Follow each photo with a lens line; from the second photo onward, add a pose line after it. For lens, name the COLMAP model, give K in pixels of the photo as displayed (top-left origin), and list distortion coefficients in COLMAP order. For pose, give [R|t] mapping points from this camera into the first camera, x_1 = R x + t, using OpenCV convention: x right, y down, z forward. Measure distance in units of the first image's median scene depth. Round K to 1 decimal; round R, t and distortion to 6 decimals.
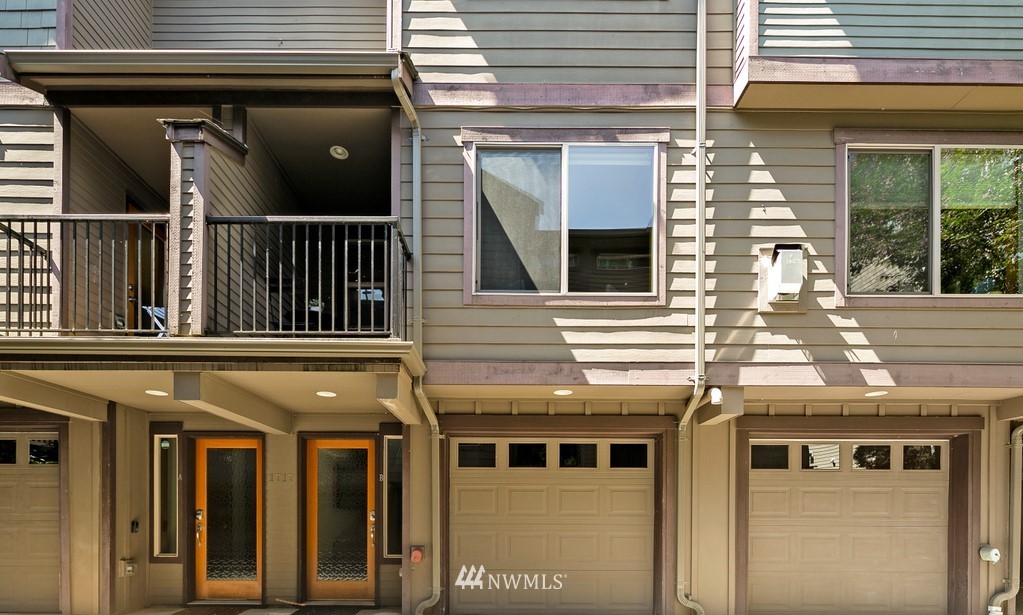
lens RADIAL K [[532.5, 0, 512.1], [0, 532.5, 306.9], [0, 0, 1]] dist [-0.003725, -0.000669]
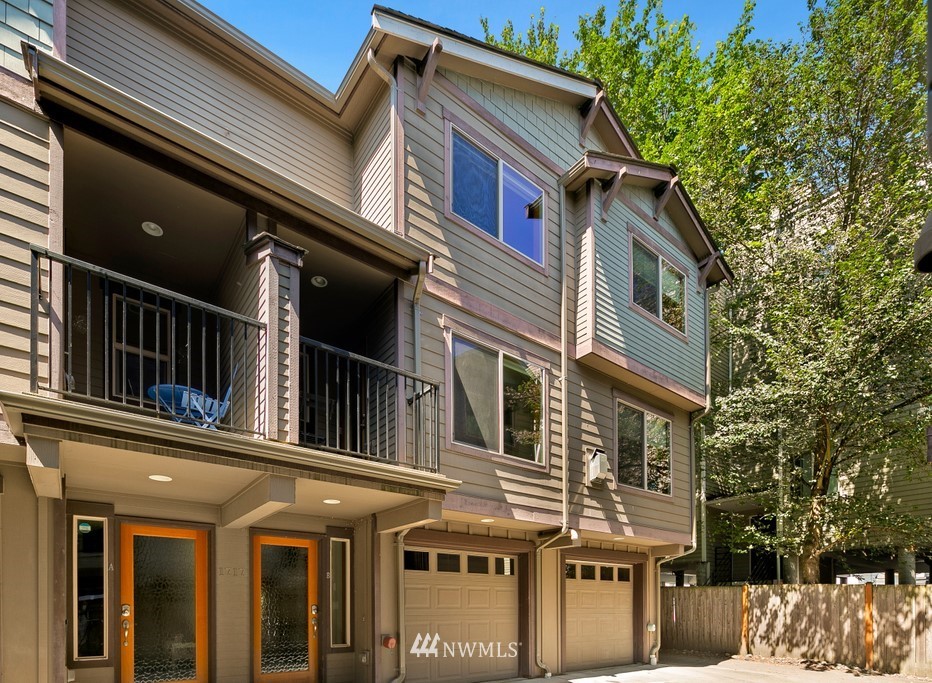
lens RADIAL K [[483.6, 0, 464.6], [0, 483.6, 344.5], [0, 0, 1]] dist [-0.002605, 0.000031]
pose [[0.766771, 0.302878, 0.565975, -0.867544], [-0.227822, 0.952693, -0.201179, -0.021848], [-0.600133, 0.025317, 0.799500, -0.054848]]
